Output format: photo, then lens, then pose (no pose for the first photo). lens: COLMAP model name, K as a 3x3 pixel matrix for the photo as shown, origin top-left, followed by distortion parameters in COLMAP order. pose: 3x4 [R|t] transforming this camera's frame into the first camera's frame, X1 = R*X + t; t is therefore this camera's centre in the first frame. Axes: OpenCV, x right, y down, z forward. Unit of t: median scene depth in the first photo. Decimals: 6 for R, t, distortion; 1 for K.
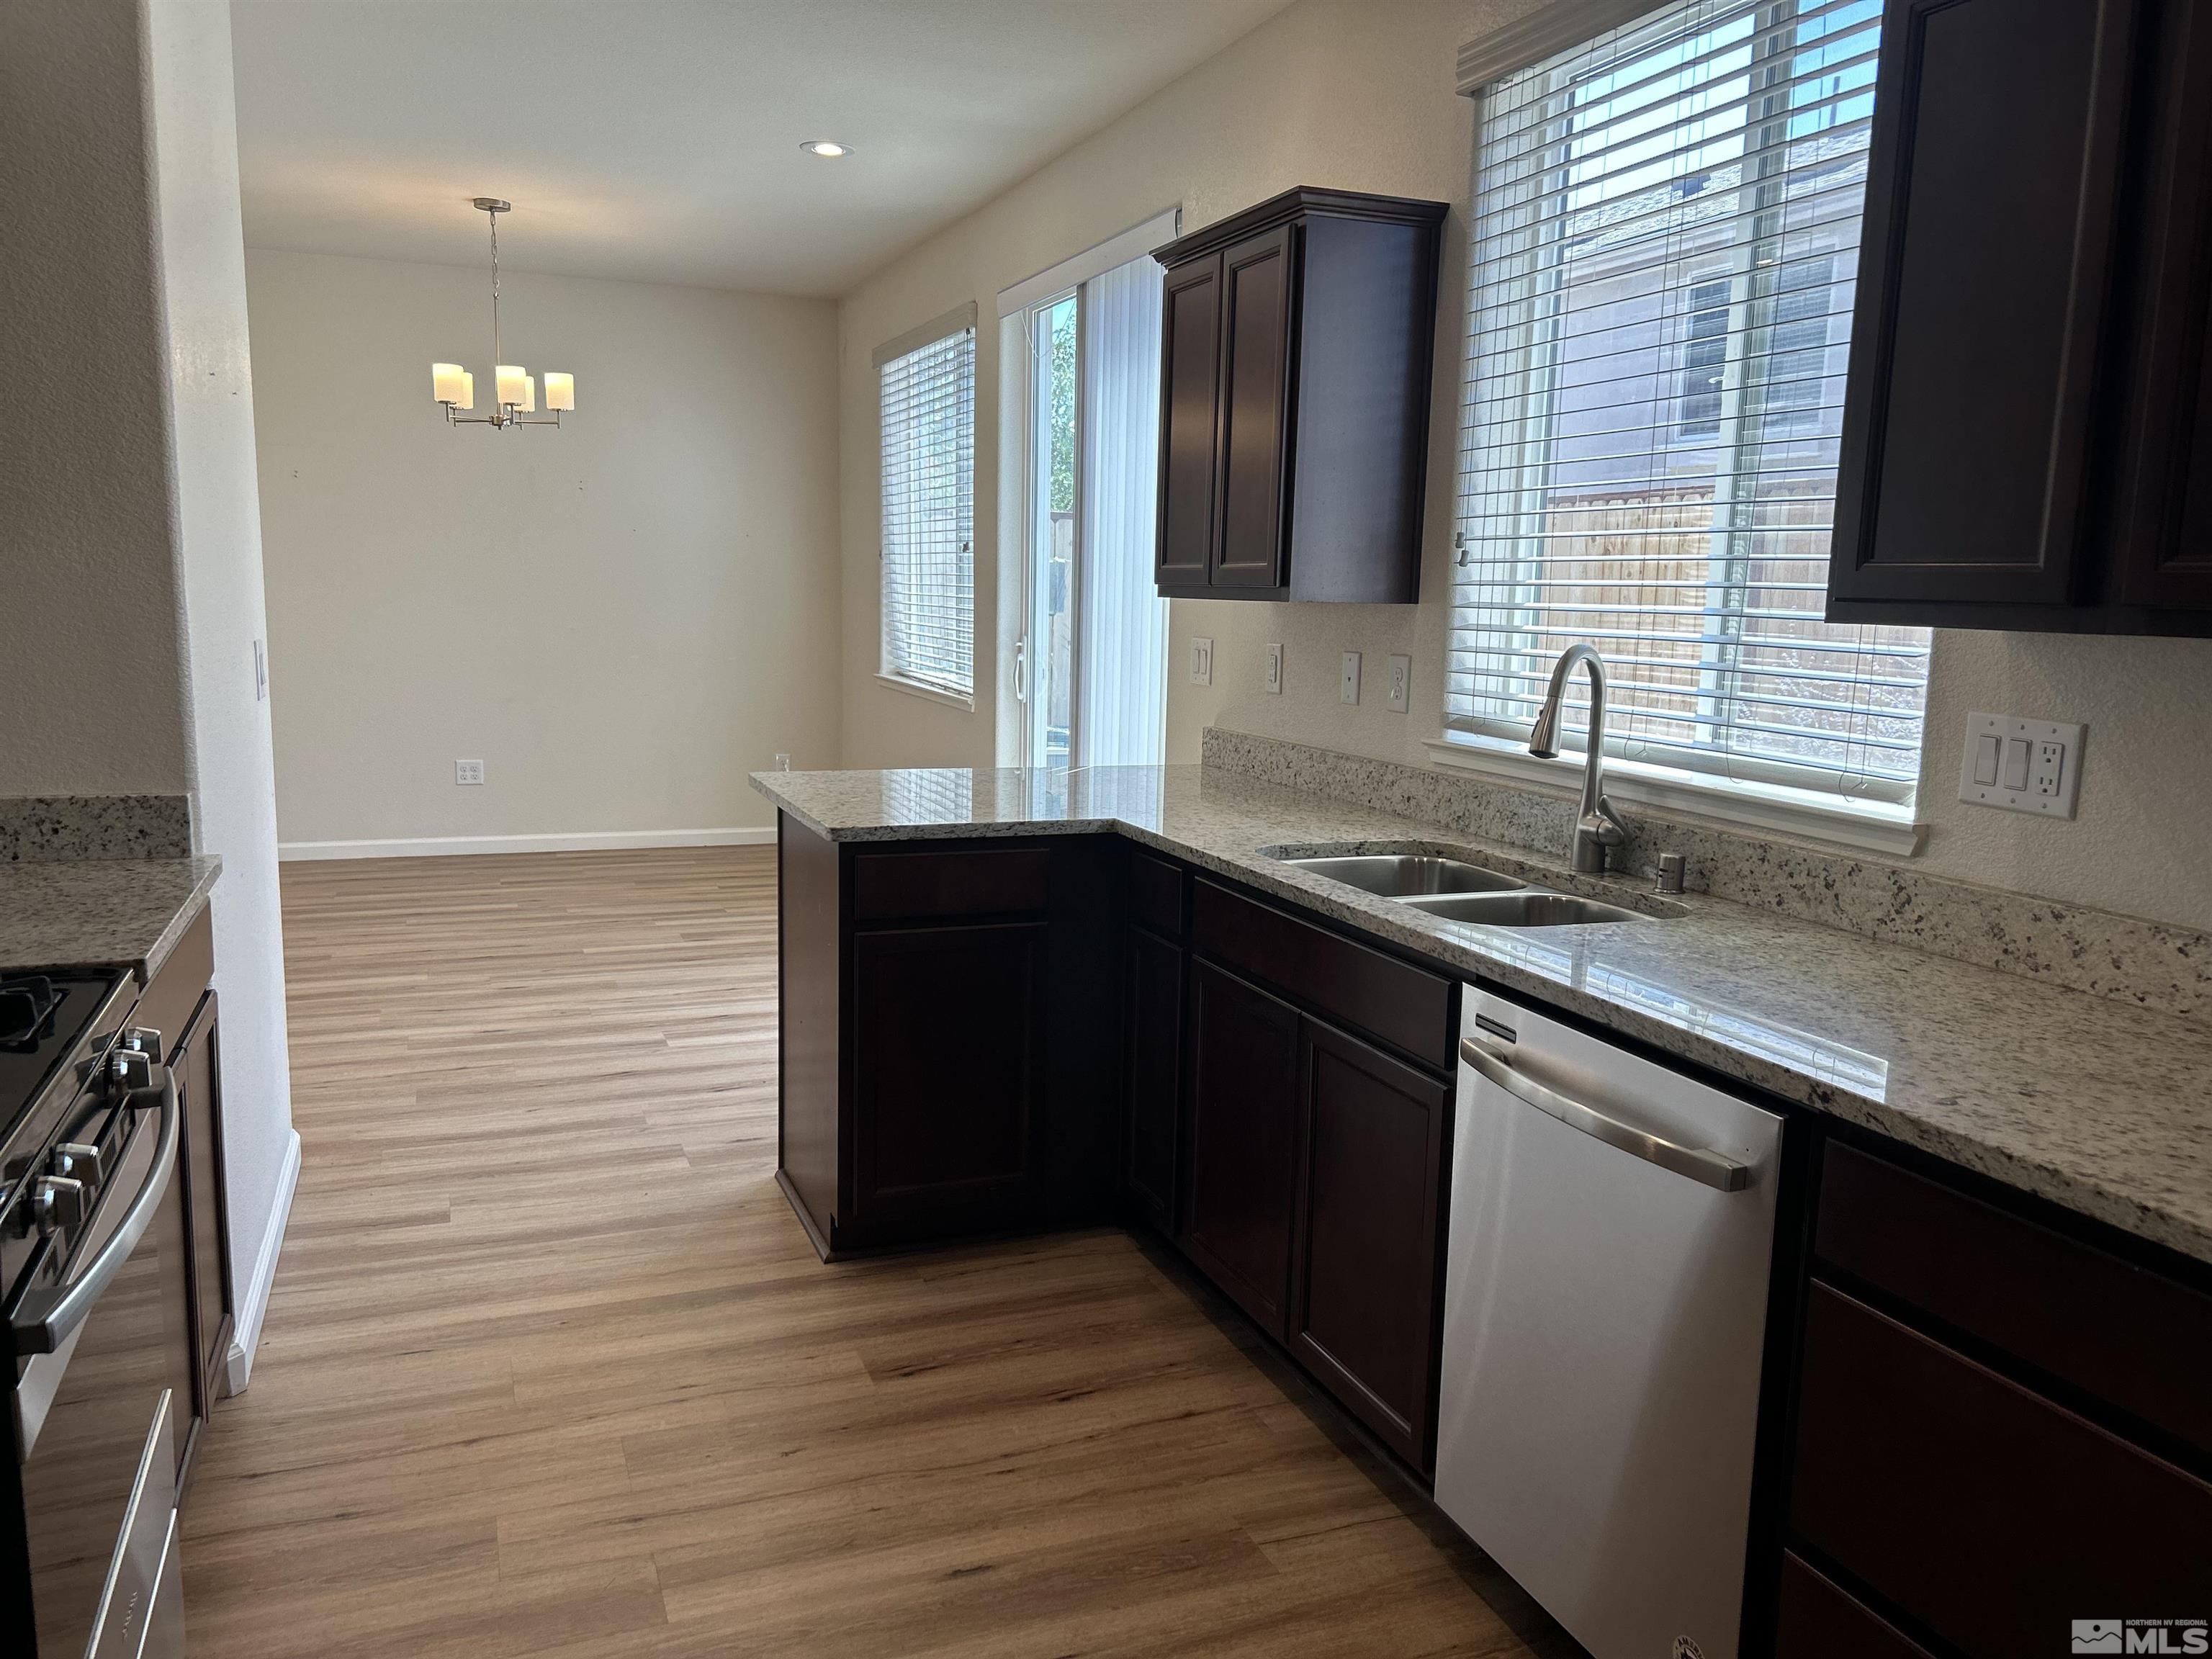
lens RADIAL K [[1659.1, 0, 1107.6], [0, 1659.1, 840.7], [0, 0, 1]] dist [-0.000317, -0.000436]
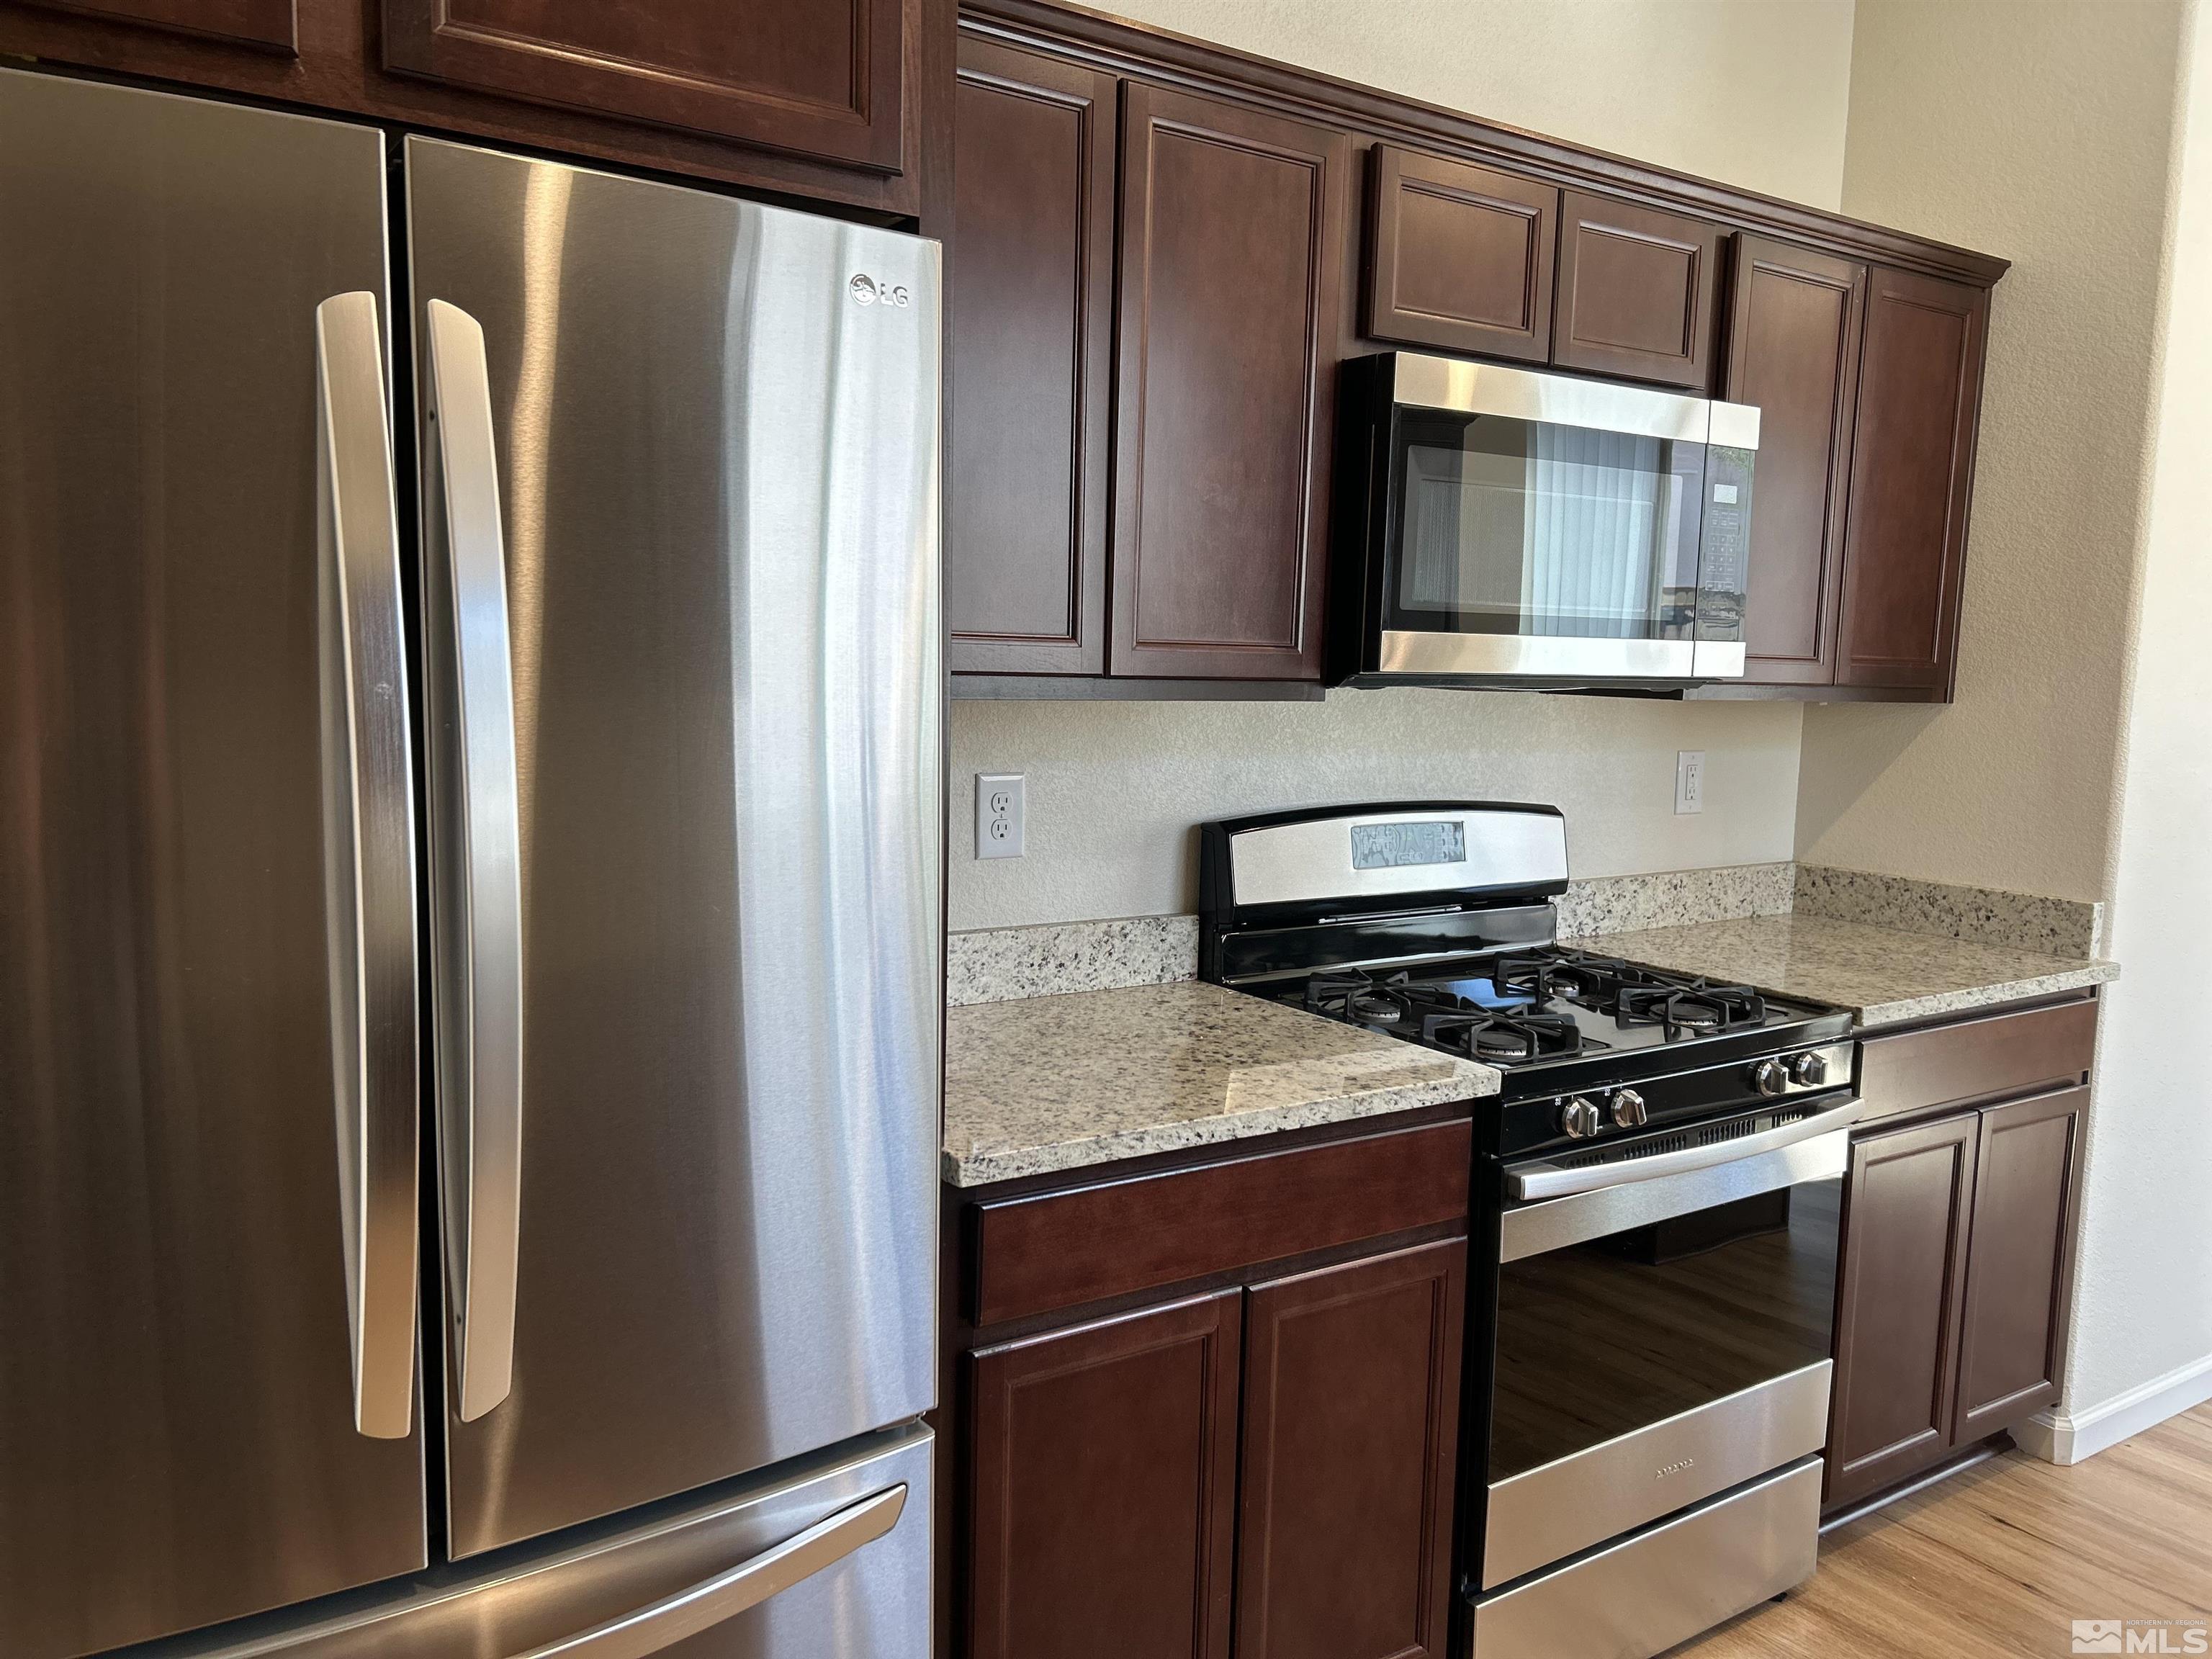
lens RADIAL K [[1659.1, 0, 1107.0], [0, 1659.1, 831.5], [0, 0, 1]] dist [-0.000317, -0.000436]
pose [[0.199579, 0.085455, -0.976148, 0.396983], [-0.168737, 0.984306, 0.051669, -0.021861], [0.965244, 0.154400, 0.210867, 0.128034]]
